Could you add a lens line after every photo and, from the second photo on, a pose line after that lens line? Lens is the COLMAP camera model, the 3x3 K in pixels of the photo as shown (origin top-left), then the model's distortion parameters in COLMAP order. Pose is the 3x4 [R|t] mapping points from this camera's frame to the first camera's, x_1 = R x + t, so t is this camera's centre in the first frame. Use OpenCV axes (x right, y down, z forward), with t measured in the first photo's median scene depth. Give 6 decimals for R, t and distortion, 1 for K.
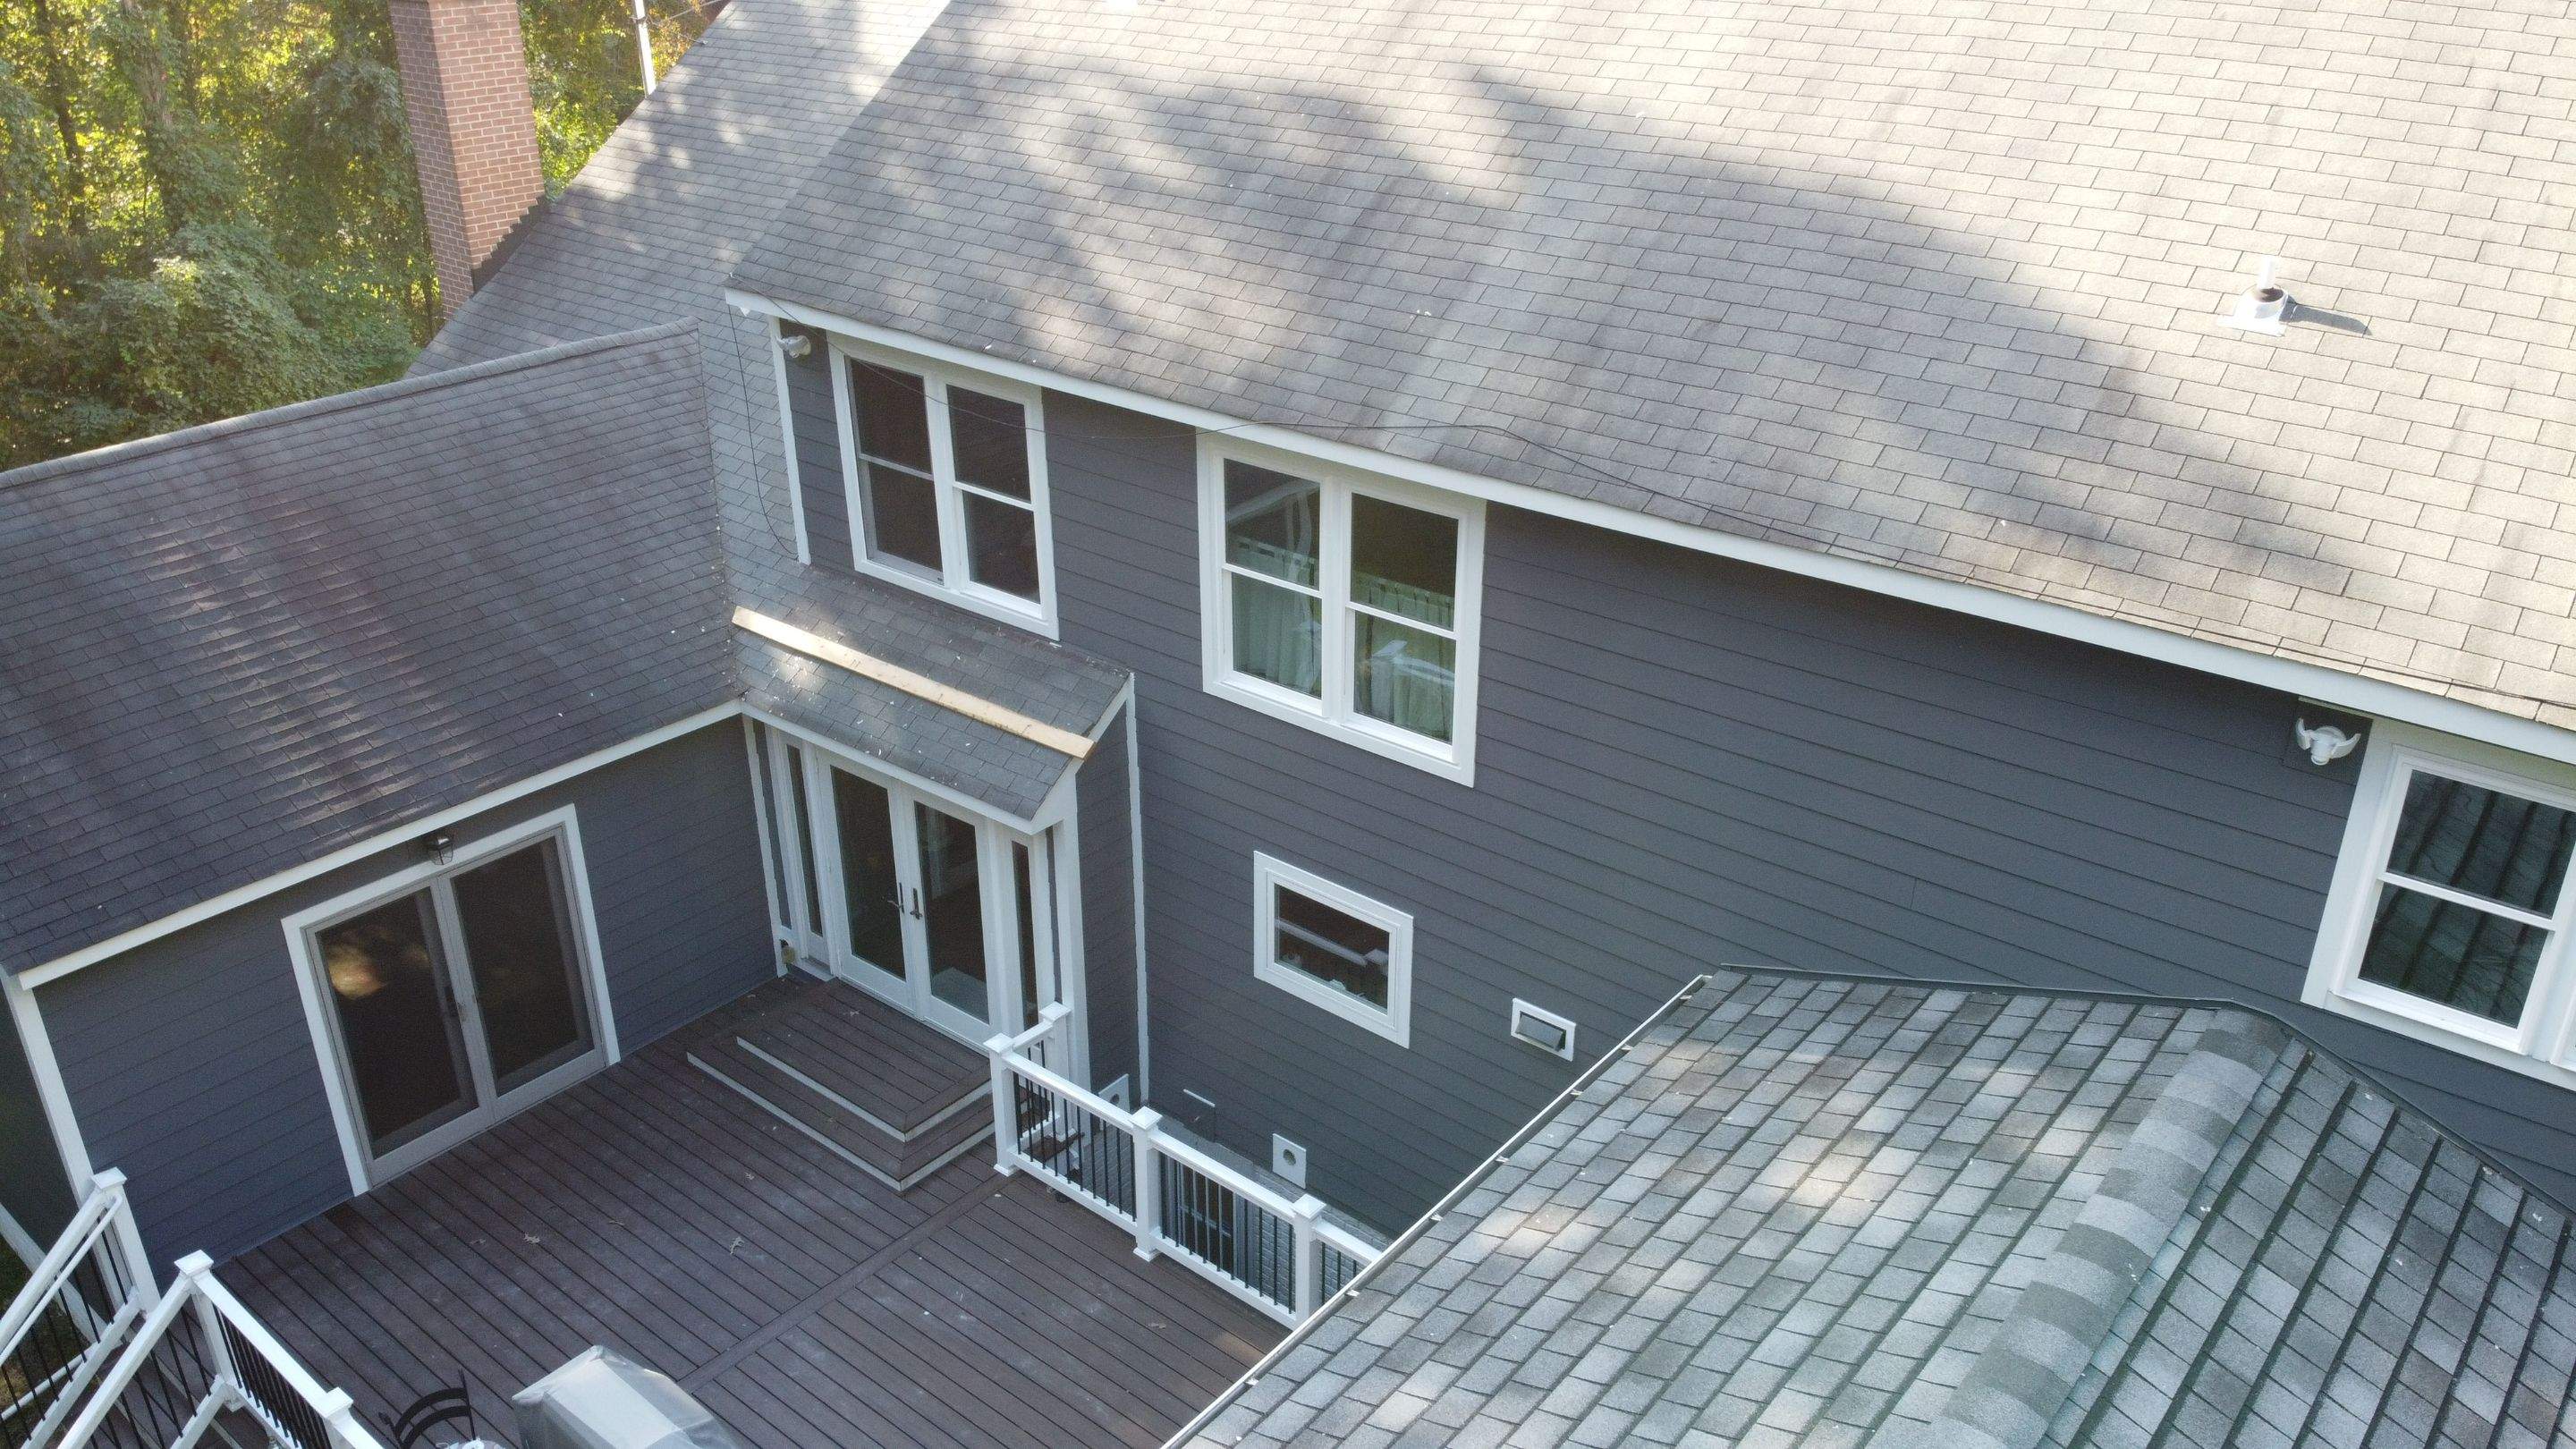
lens RADIAL K [[1899.5, 0, 1304.1], [0, 1899.5, 724.2], [0, 0, 1]] dist [0.118530, -0.242701]
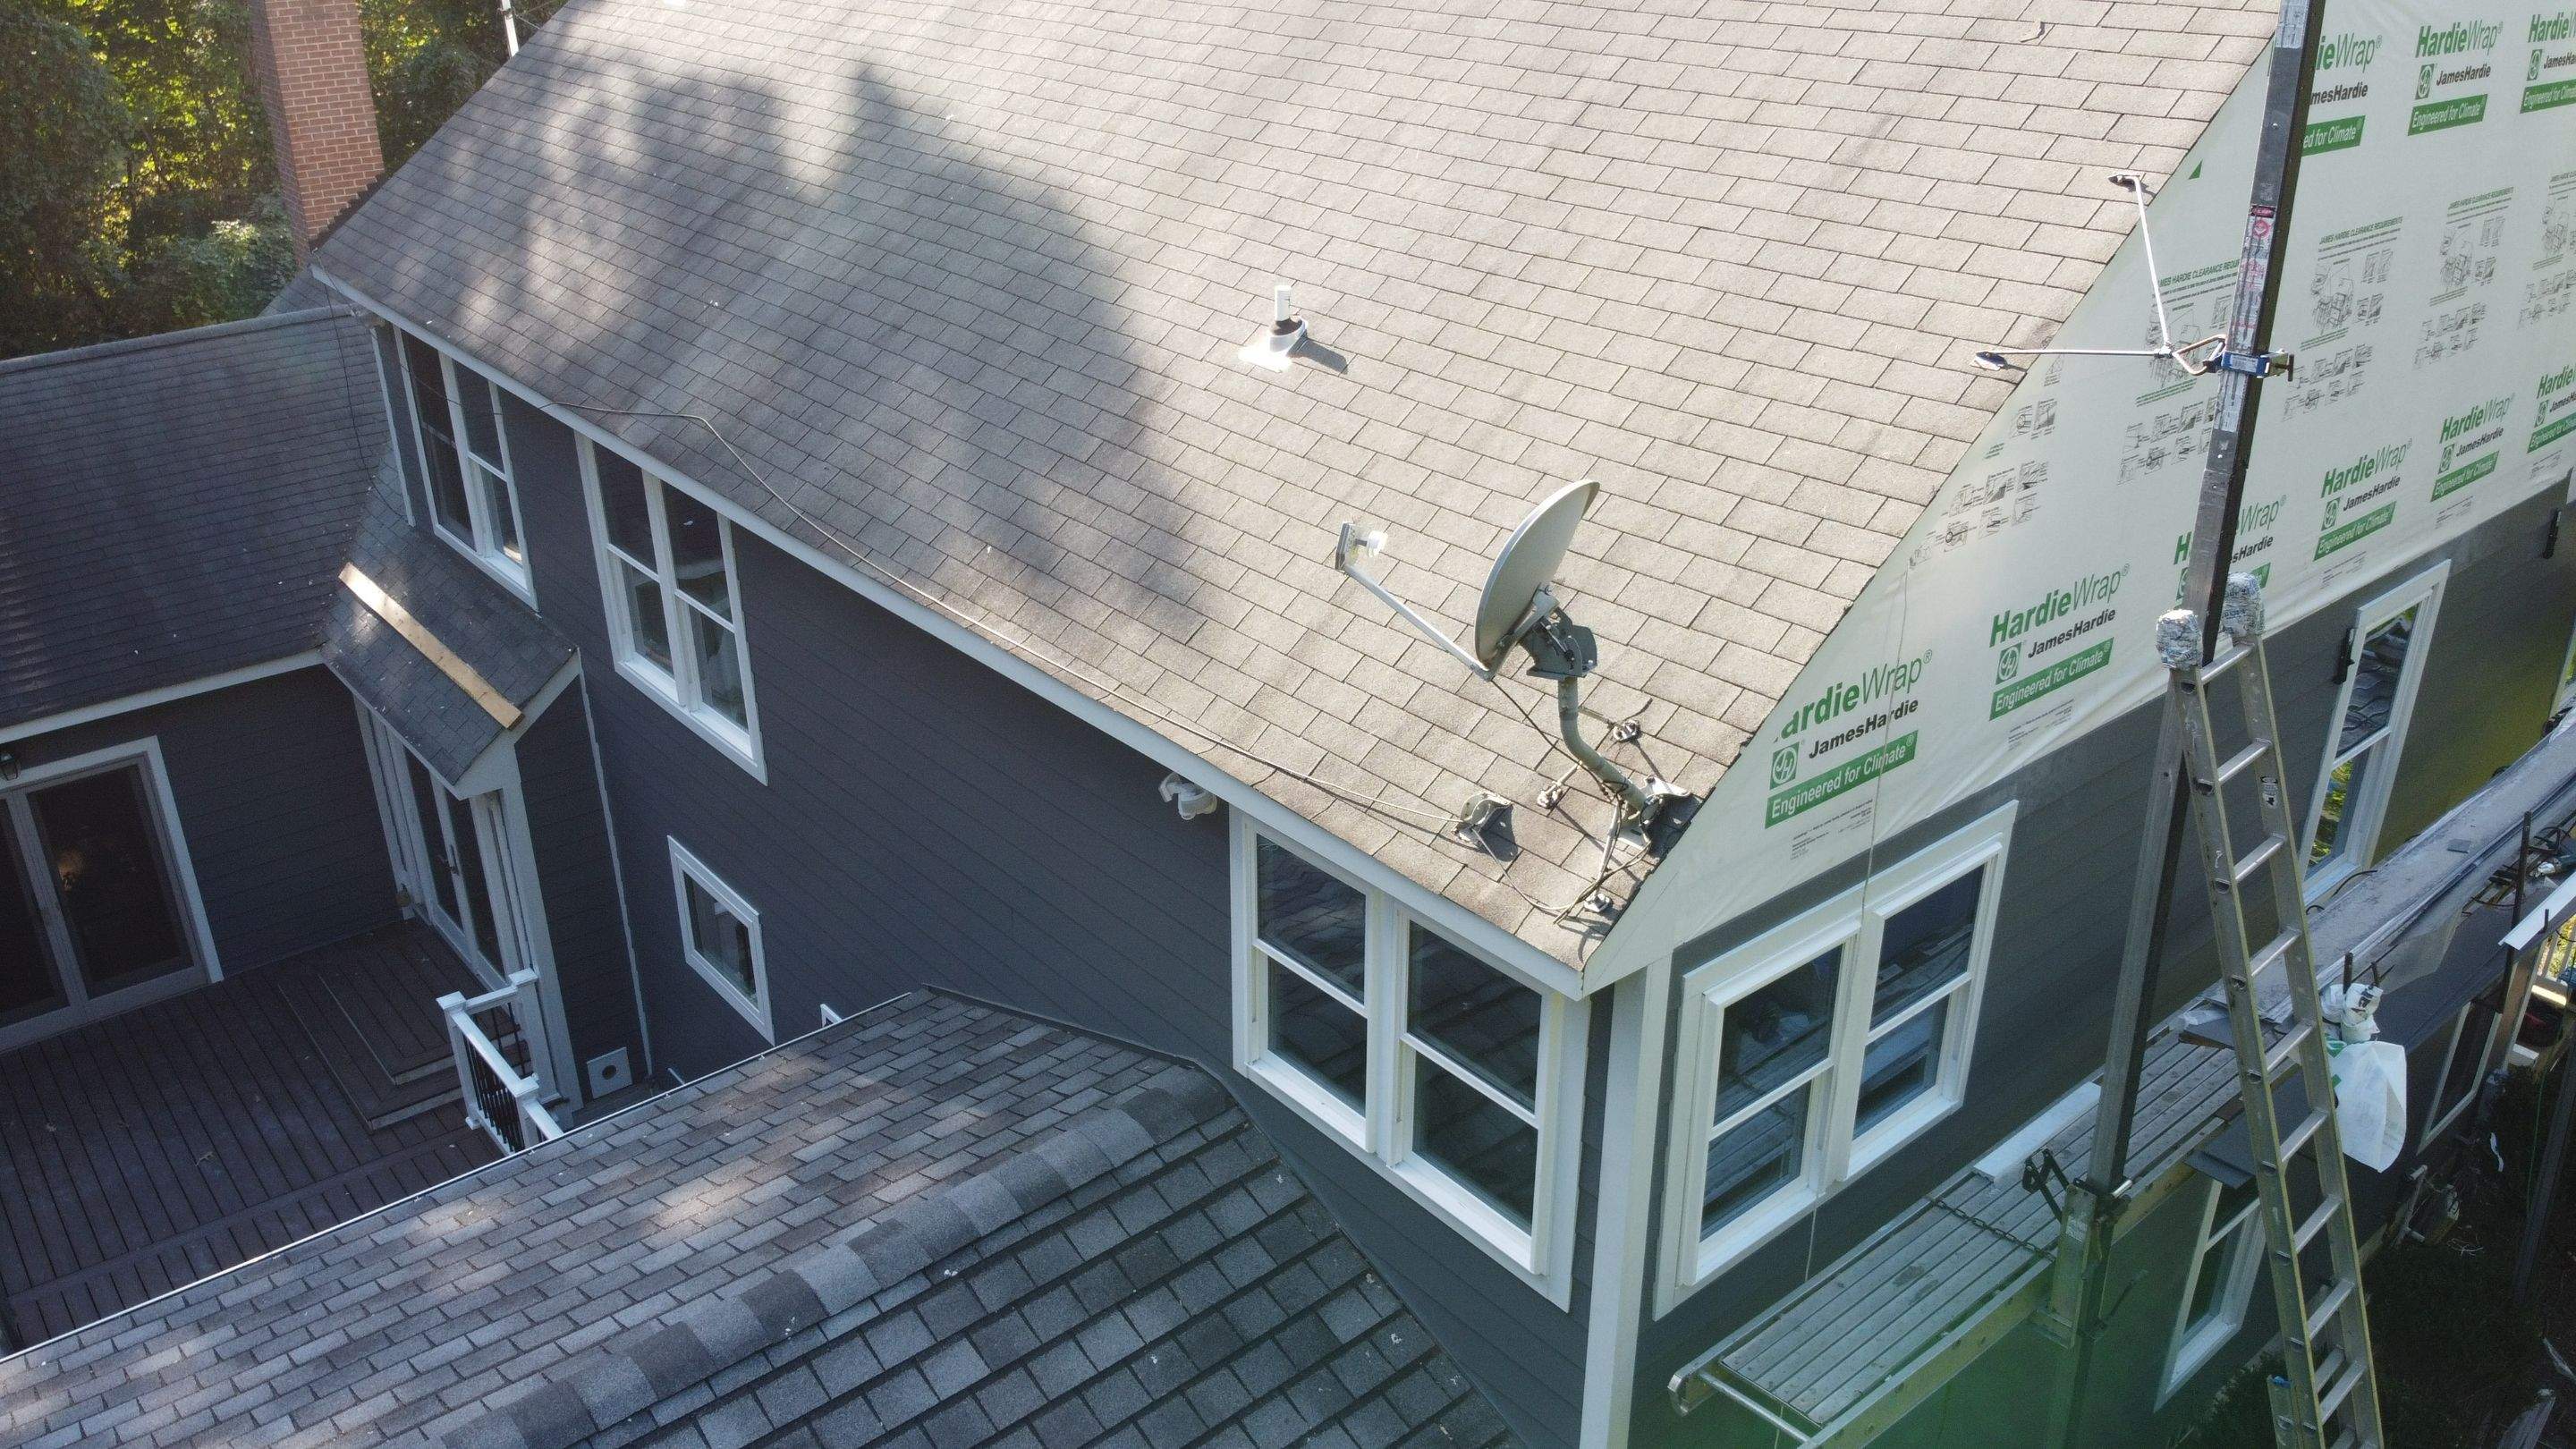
lens RADIAL K [[1890.4, 0, 1306.5], [0, 1890.4, 706.1], [0, 0, 1]] dist [0.152429, -0.287161]
pose [[0.982614, 0.074527, -0.170046, 0.455512], [-0.075874, 0.997116, -0.001423, -0.023771], [0.169450, 0.014301, 0.985435, 0.050967]]
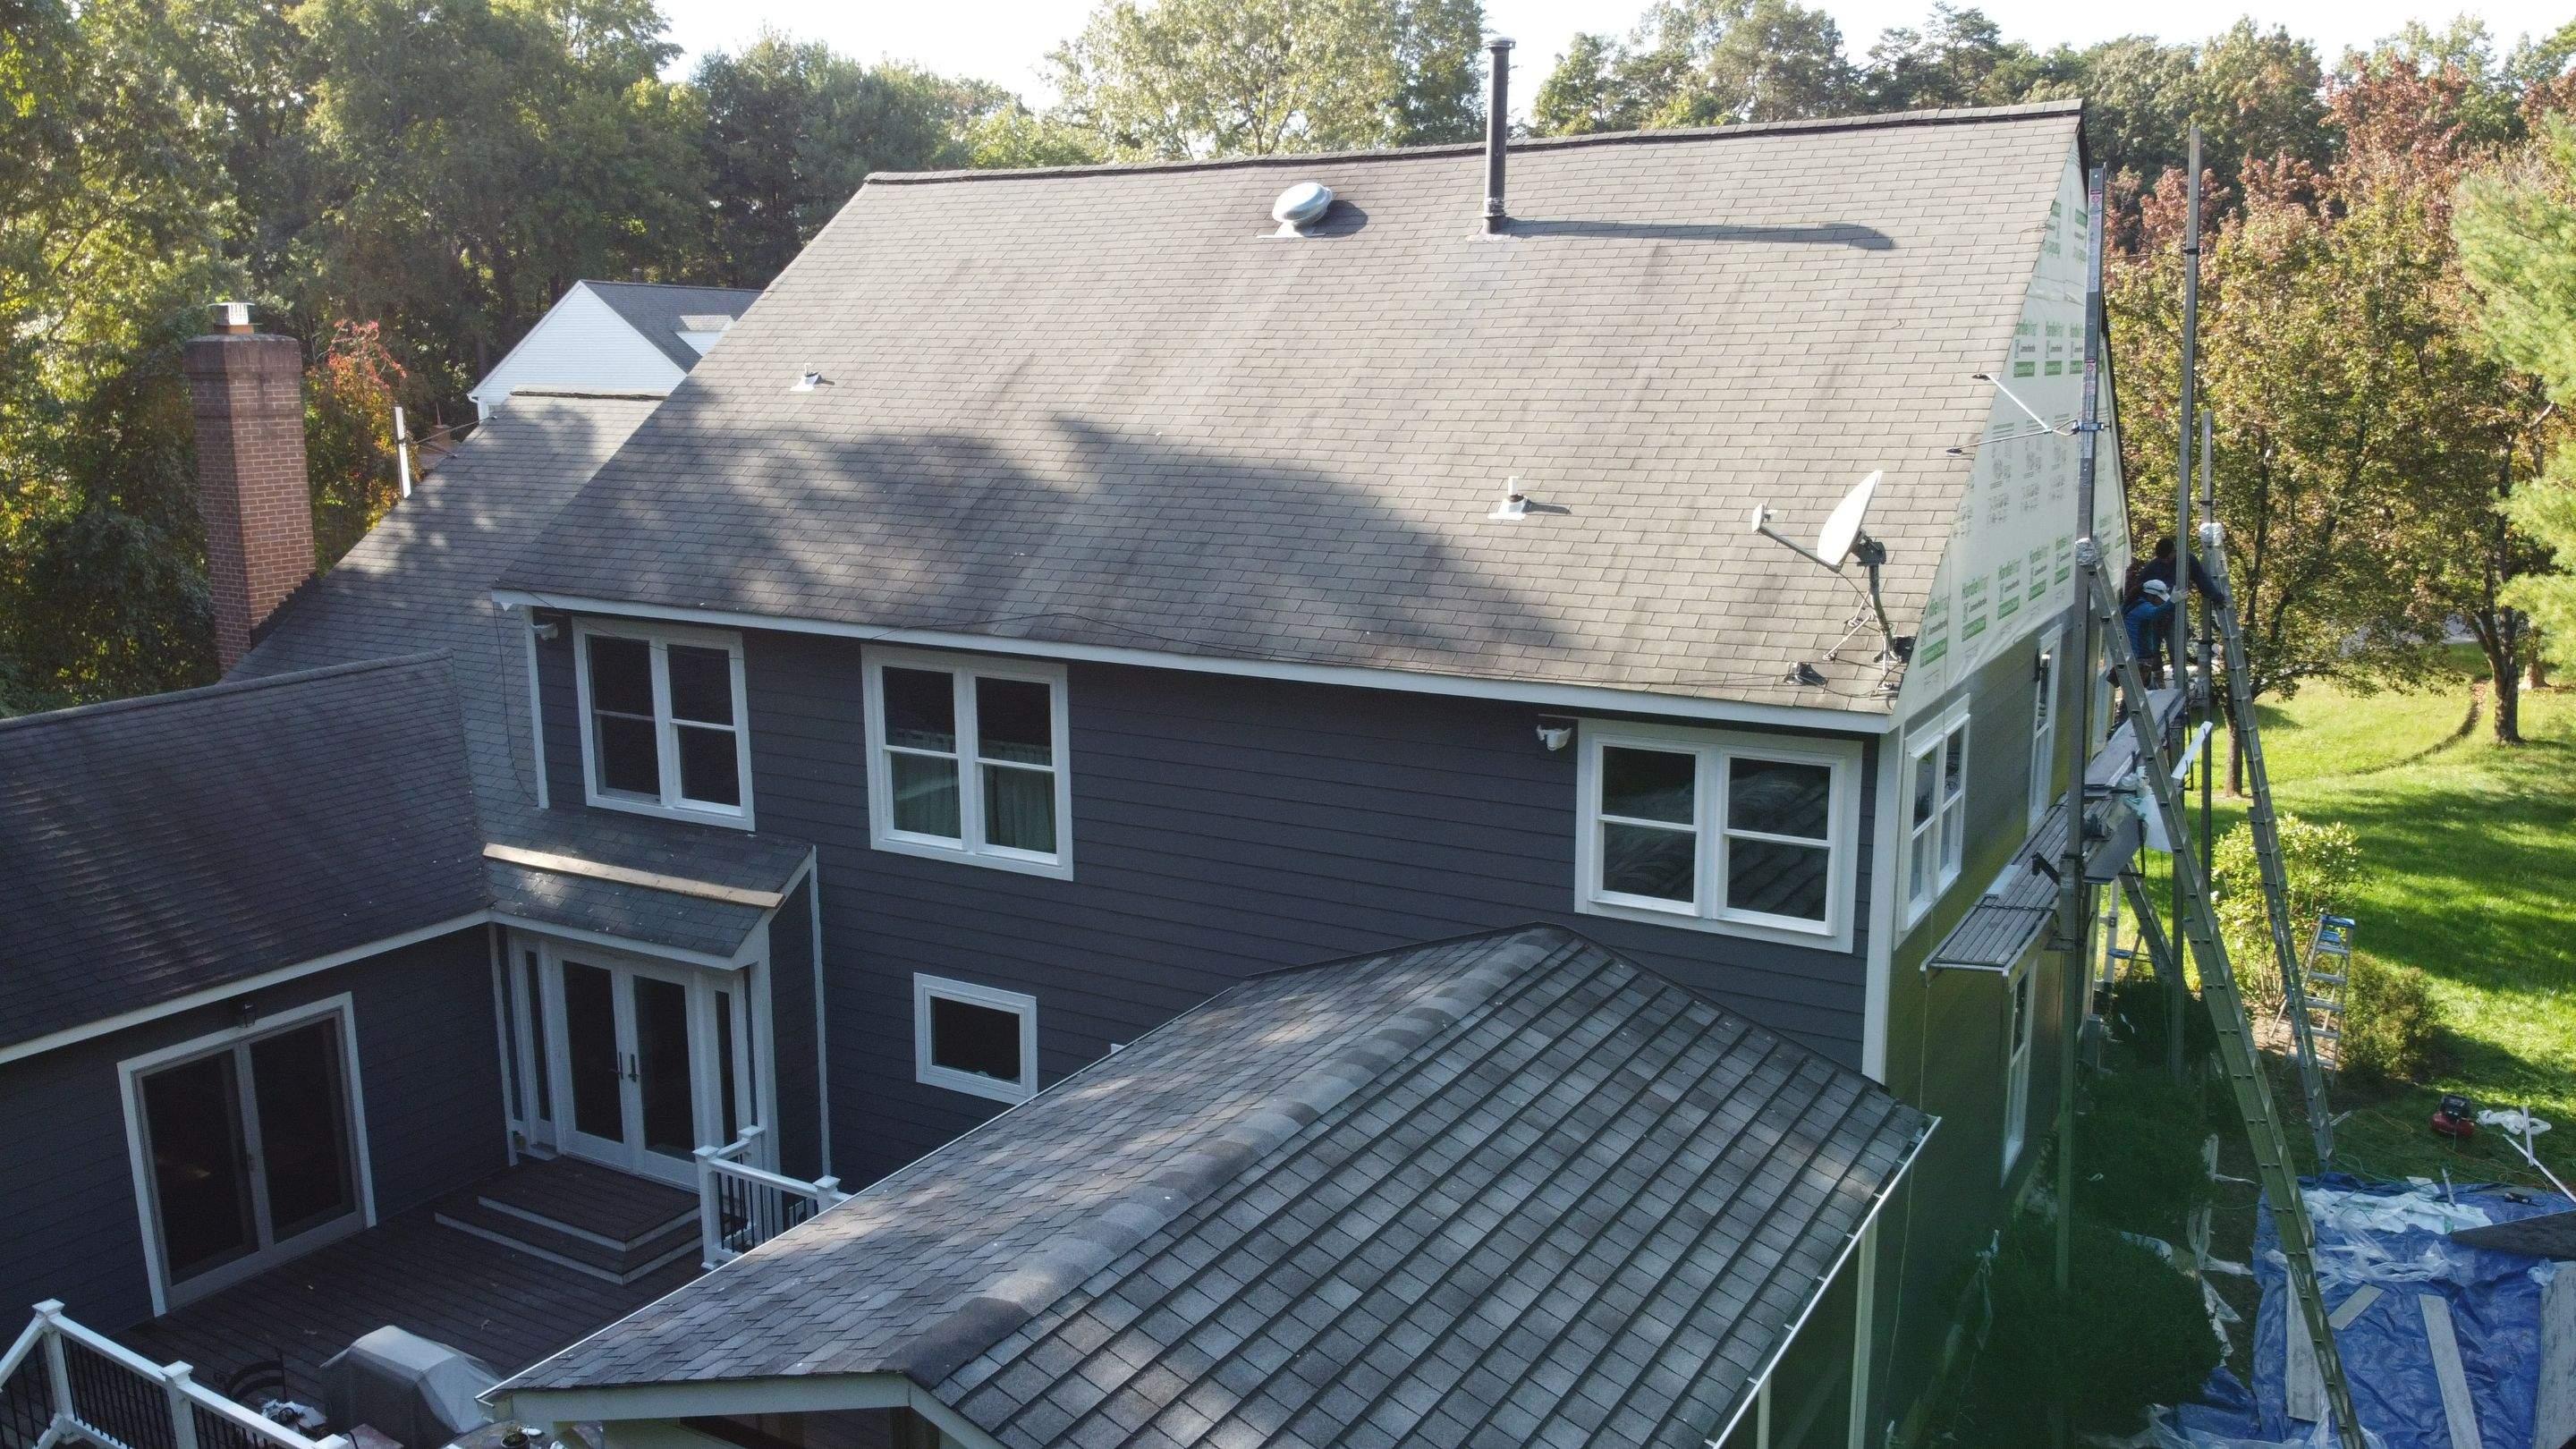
lens RADIAL K [[1899.5, 0, 1304.1], [0, 1899.5, 724.2], [0, 0, 1]] dist [0.118530, -0.242701]
pose [[0.986902, -0.034758, 0.157532, 0.036439], [0.073154, 0.966763, -0.244987, 0.233277], [-0.143781, 0.253302, 0.956643, -0.326187]]
